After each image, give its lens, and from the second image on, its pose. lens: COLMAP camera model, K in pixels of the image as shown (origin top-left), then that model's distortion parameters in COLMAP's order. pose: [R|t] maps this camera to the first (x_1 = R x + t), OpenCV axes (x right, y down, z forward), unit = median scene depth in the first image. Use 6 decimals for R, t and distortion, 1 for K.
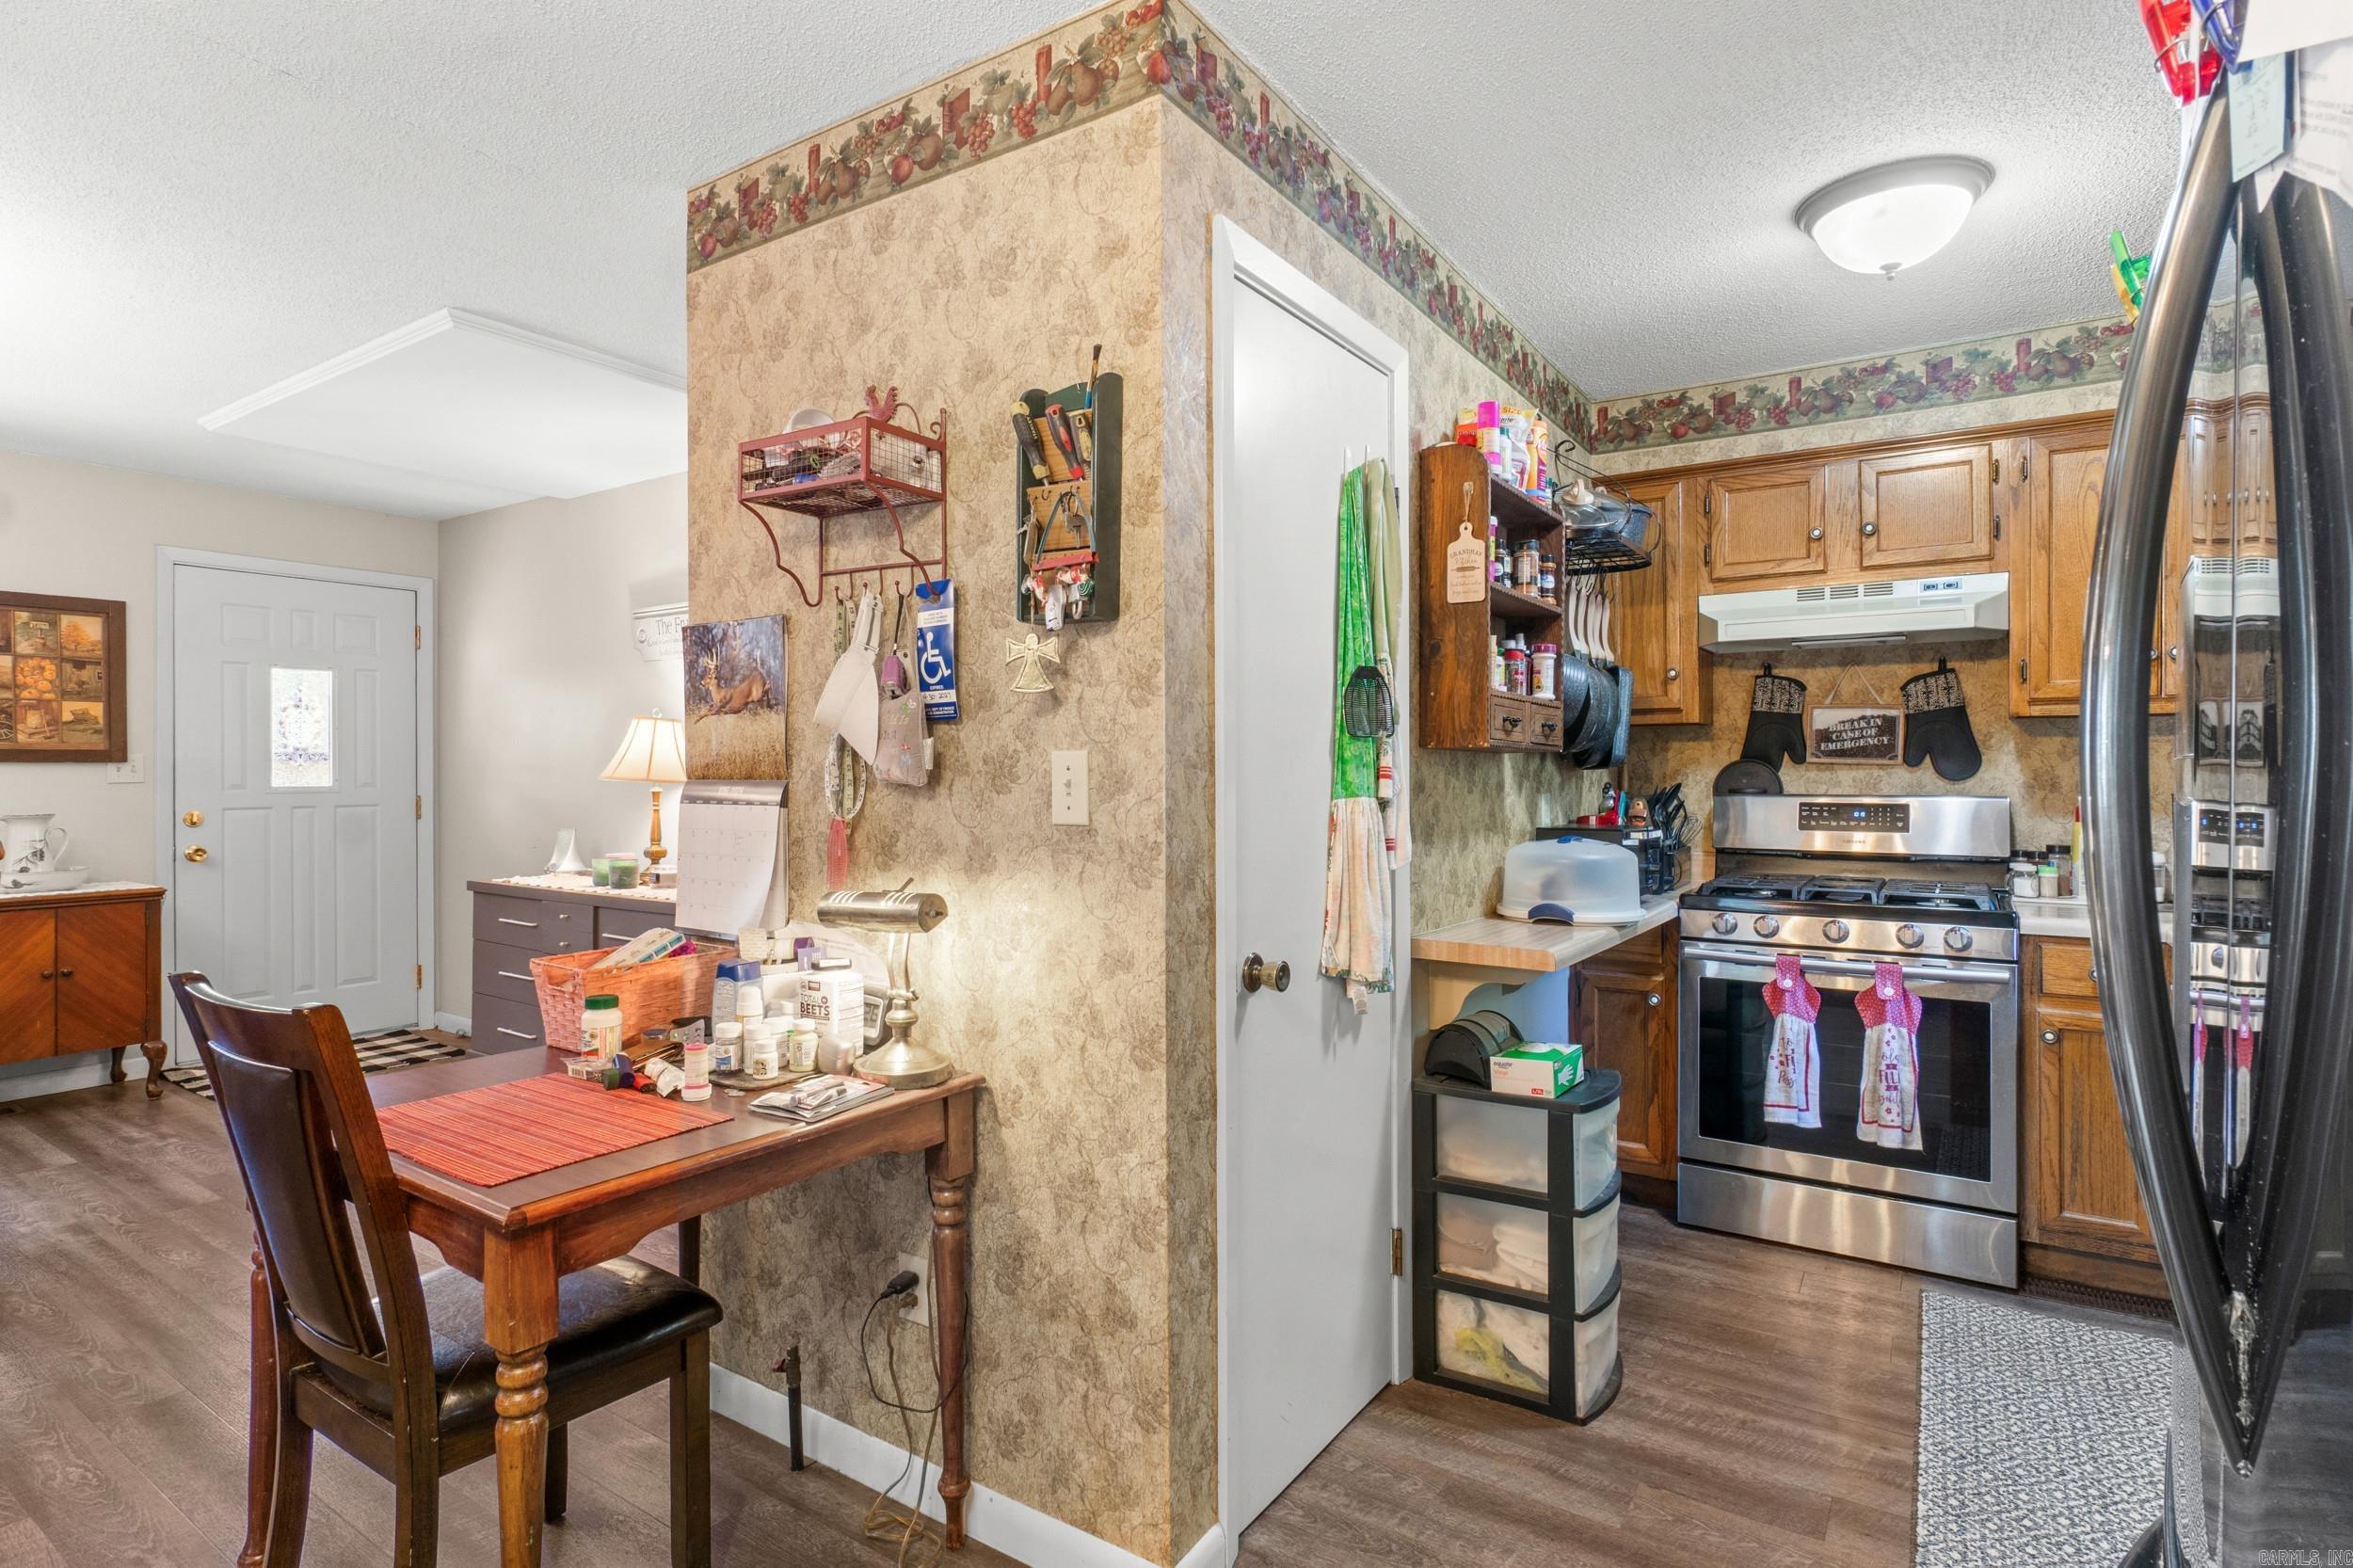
lens RADIAL K [[1212.7, 0, 1176.5], [0, 1212.7, 784.0], [0, 0, 1]] dist [-0.000799, 0.000507]
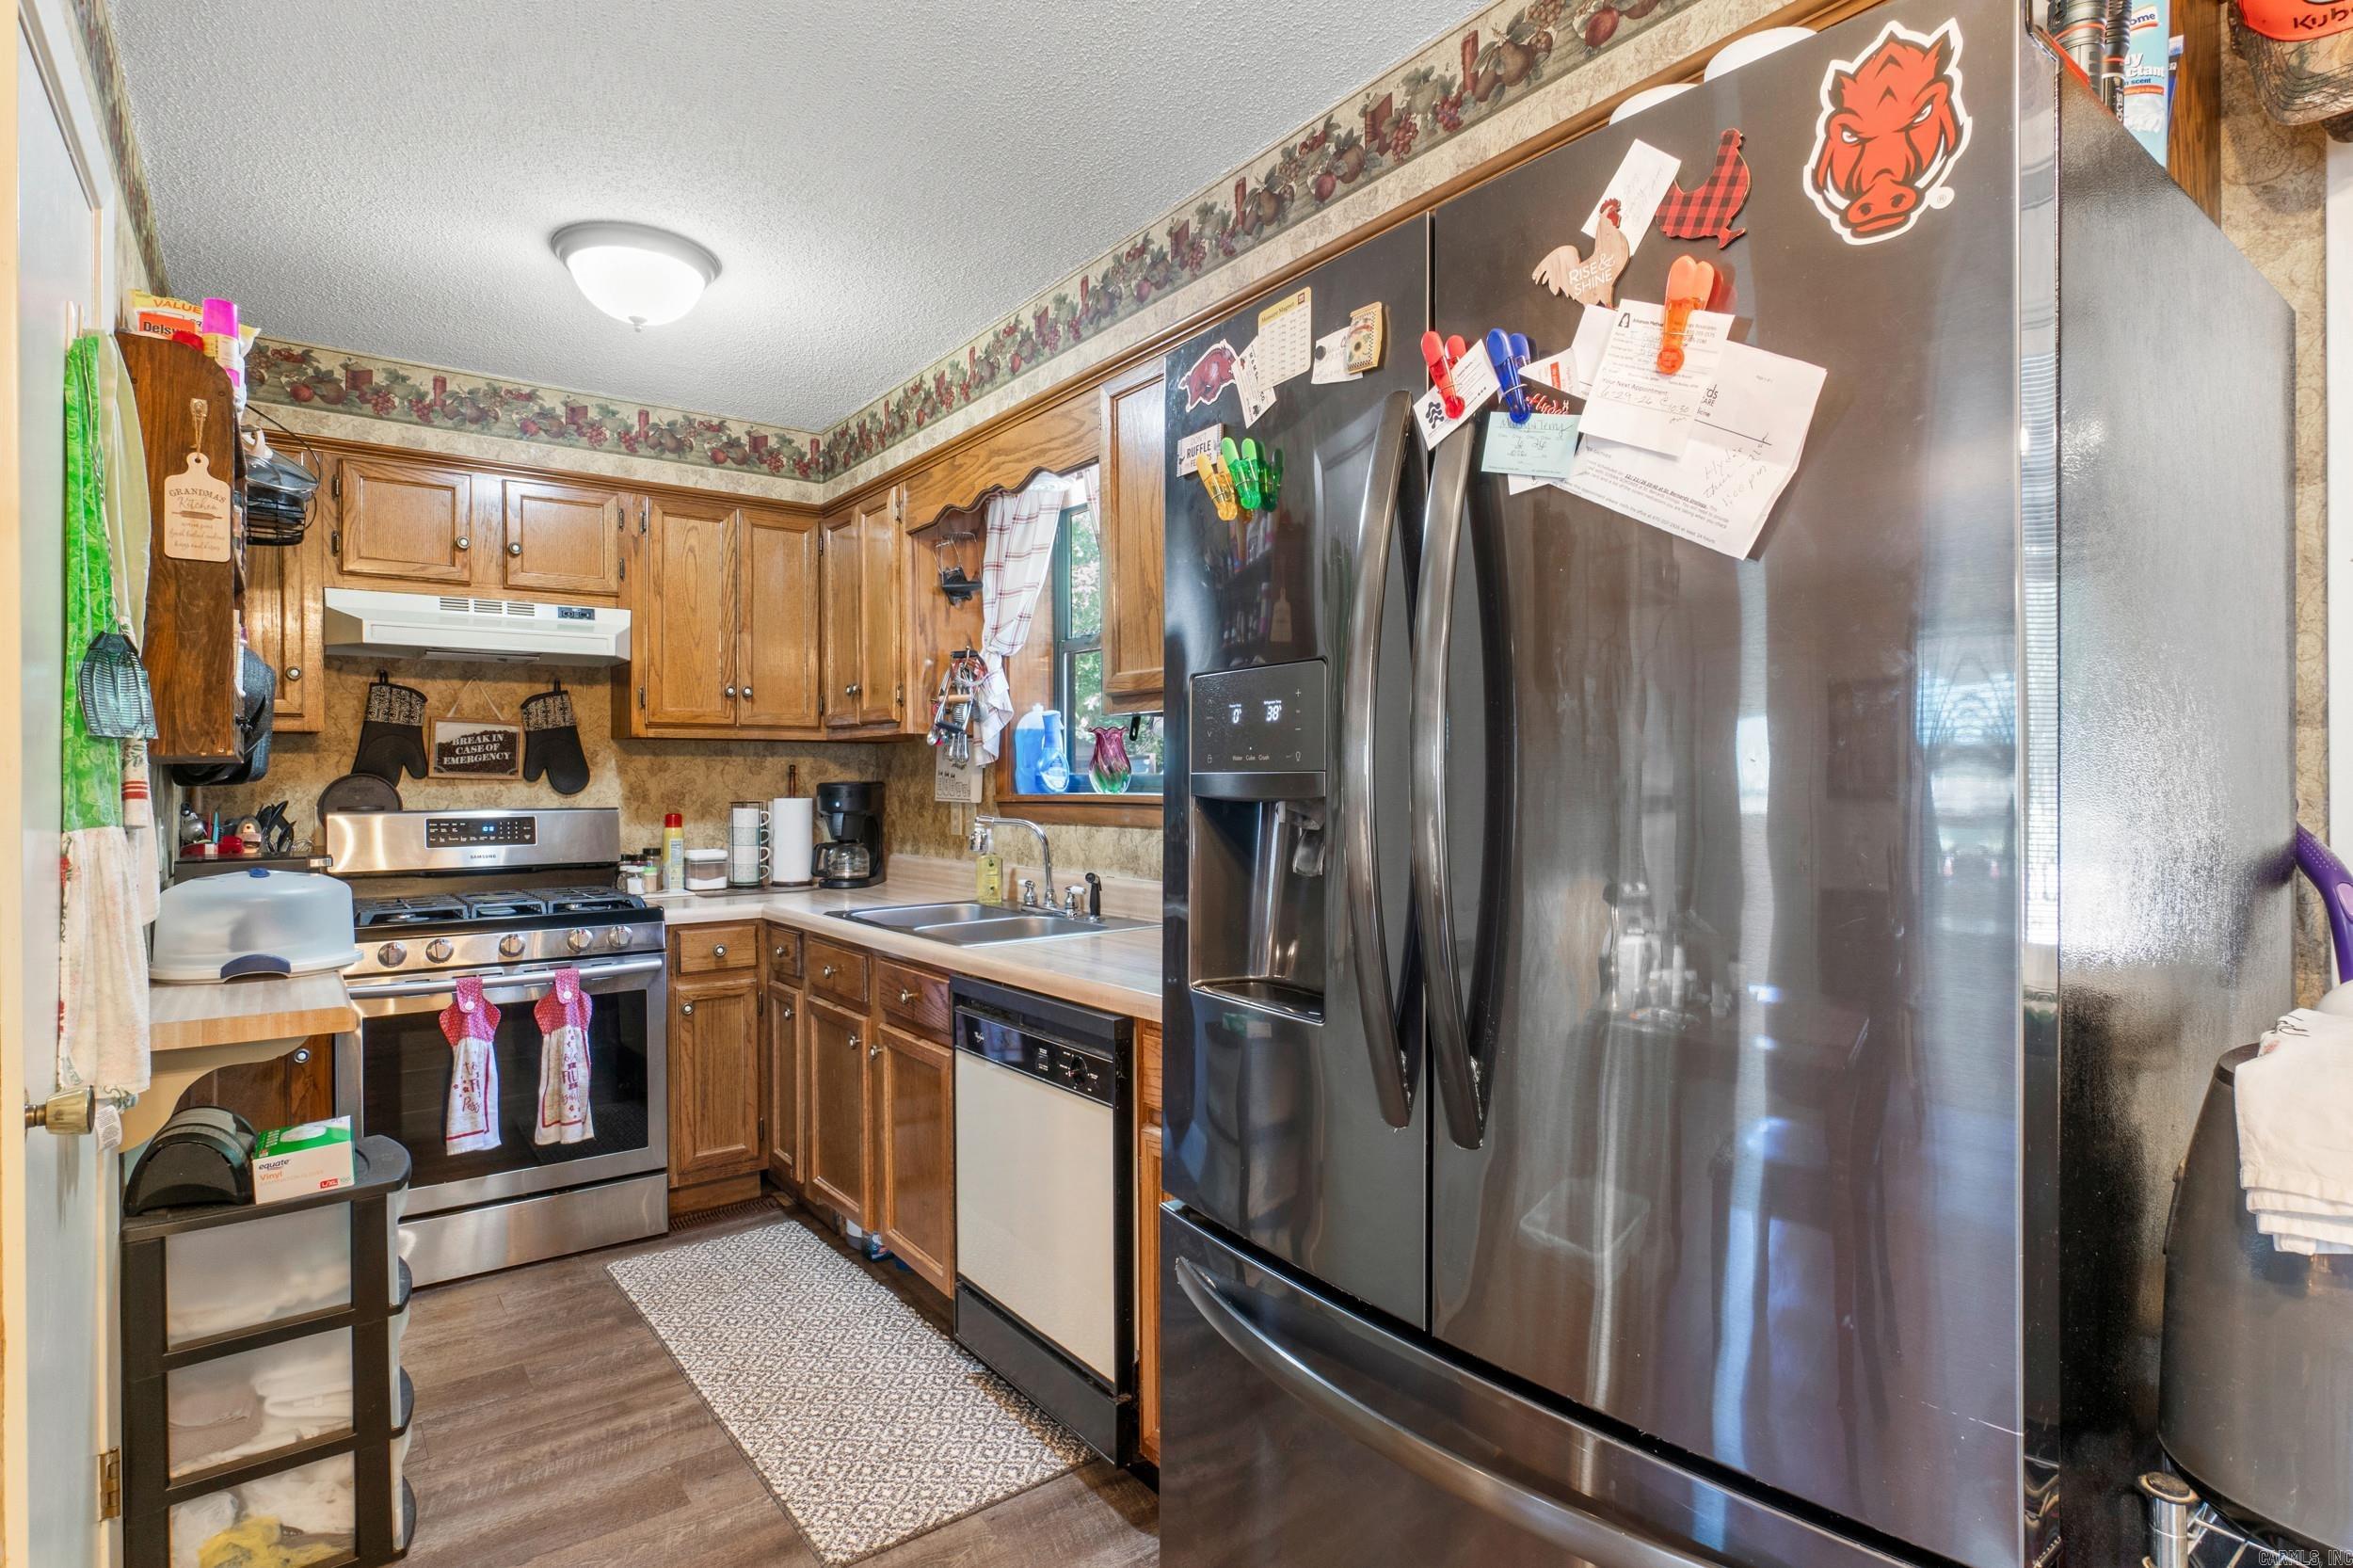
lens RADIAL K [[1178.7, 0, 1172.2], [0, 1178.7, 791.8], [0, 0, 1]] dist [-0.000795, 0.000604]
pose [[0.330572, -0.010058, 0.943727, -0.184008], [0.016429, 0.999853, 0.004901, -0.001245], [-0.943638, 0.013885, 0.330689, 0.149684]]
